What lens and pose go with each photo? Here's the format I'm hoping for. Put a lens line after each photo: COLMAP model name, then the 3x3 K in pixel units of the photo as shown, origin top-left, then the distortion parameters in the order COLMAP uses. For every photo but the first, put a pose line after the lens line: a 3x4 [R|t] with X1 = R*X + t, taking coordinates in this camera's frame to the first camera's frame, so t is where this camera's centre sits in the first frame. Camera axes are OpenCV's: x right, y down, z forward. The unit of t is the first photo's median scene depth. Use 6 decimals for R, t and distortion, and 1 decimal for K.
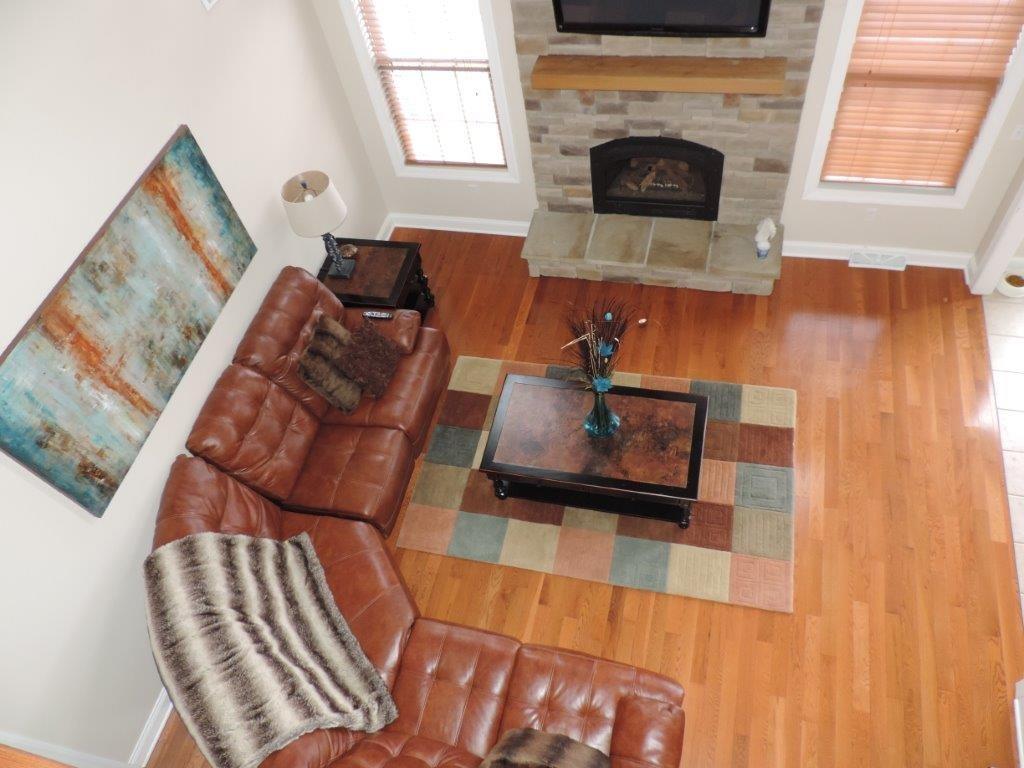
lens RADIAL K [[719.3, 0, 510.2], [0, 719.3, 389.7], [0, 0, 1]] dist [-0.025951, -0.007833]
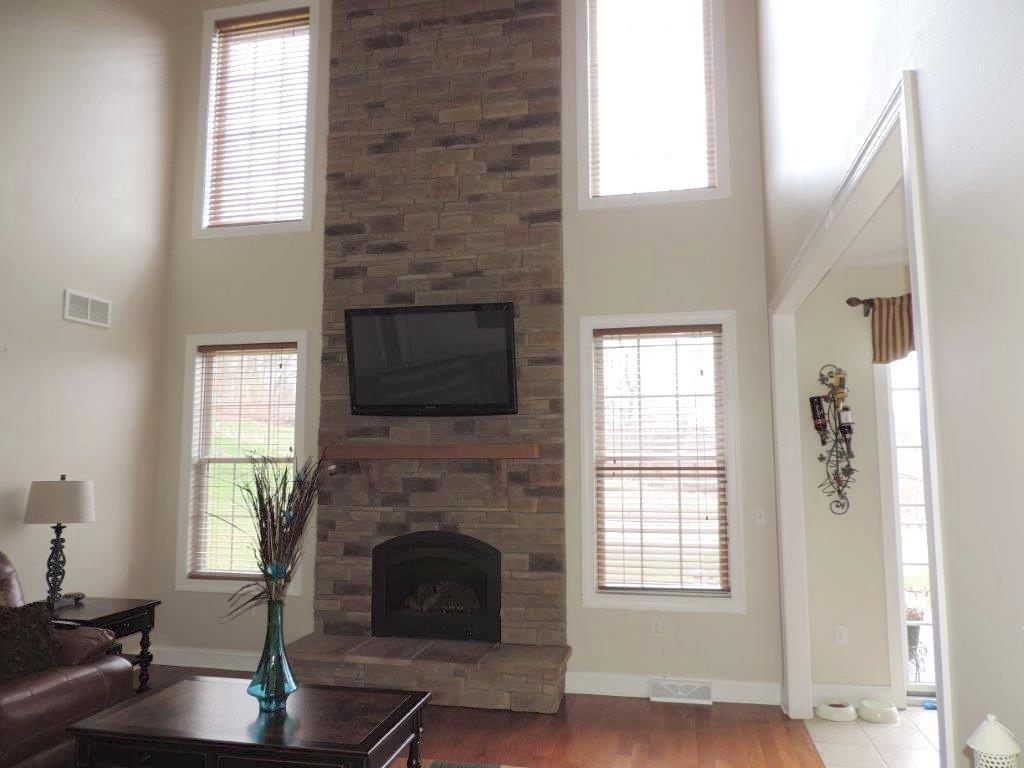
lens RADIAL K [[719.3, 0, 513.9], [0, 719.3, 389.8], [0, 0, 1]] dist [-0.025951, -0.007833]
pose [[0.989292, 0.144629, 0.019578, 0.318423], [-0.051650, 0.472400, -0.879870, 0.535558], [-0.136503, 0.869437, 0.474811, 0.387126]]
